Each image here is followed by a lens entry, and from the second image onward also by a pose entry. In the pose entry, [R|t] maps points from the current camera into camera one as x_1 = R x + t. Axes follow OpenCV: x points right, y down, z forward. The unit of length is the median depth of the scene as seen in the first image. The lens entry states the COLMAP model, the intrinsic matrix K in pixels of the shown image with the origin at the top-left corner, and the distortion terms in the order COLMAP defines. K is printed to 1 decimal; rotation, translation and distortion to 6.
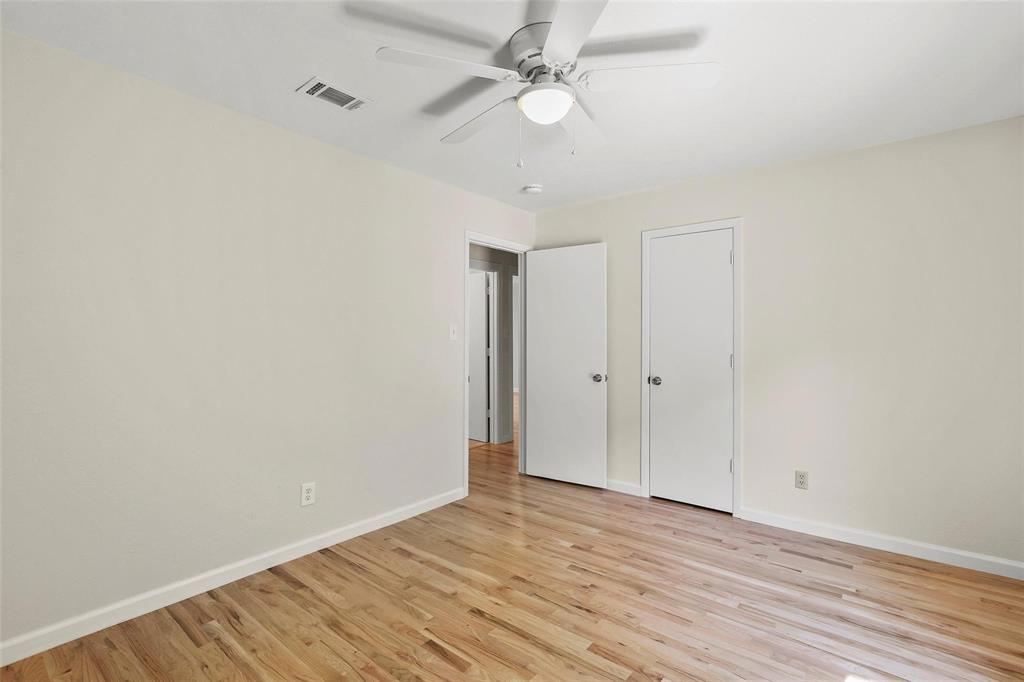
lens RADIAL K [[466.9, 0, 513.3], [0, 466.9, 340.0], [0, 0, 1]] dist [-0.013207, 0.005462]
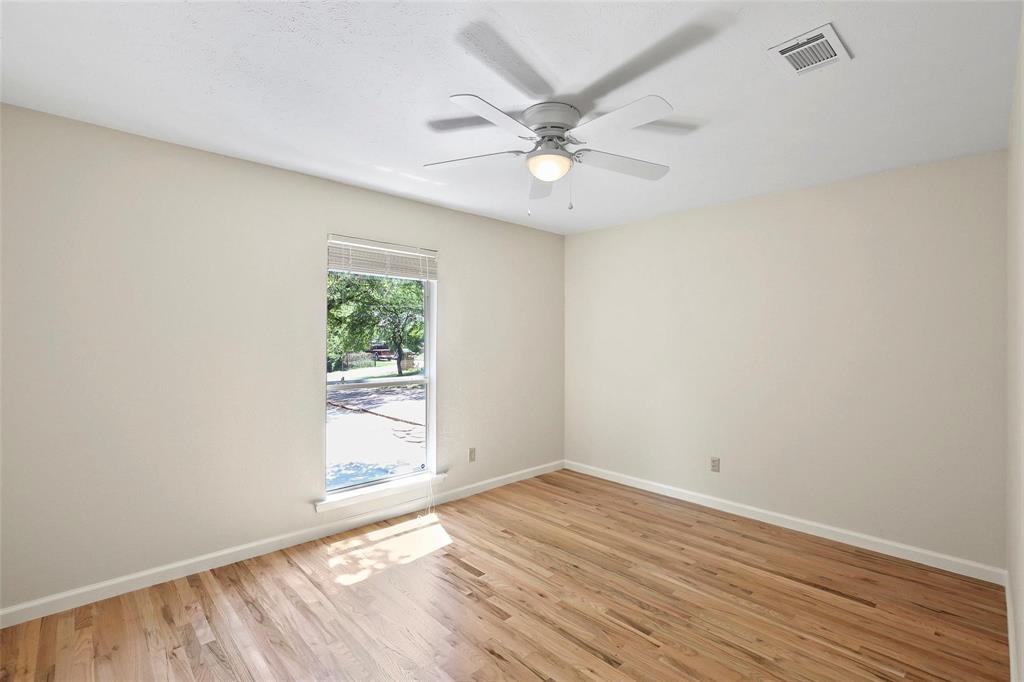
lens RADIAL K [[466.9, 0, 511.3], [0, 466.9, 338.4], [0, 0, 1]] dist [-0.013207, 0.005462]
pose [[-0.991410, -0.008072, 0.130545, 0.005725], [-0.008092, 0.999967, 0.000373, -0.058642], [-0.130544, -0.000686, -0.991442, 2.133183]]
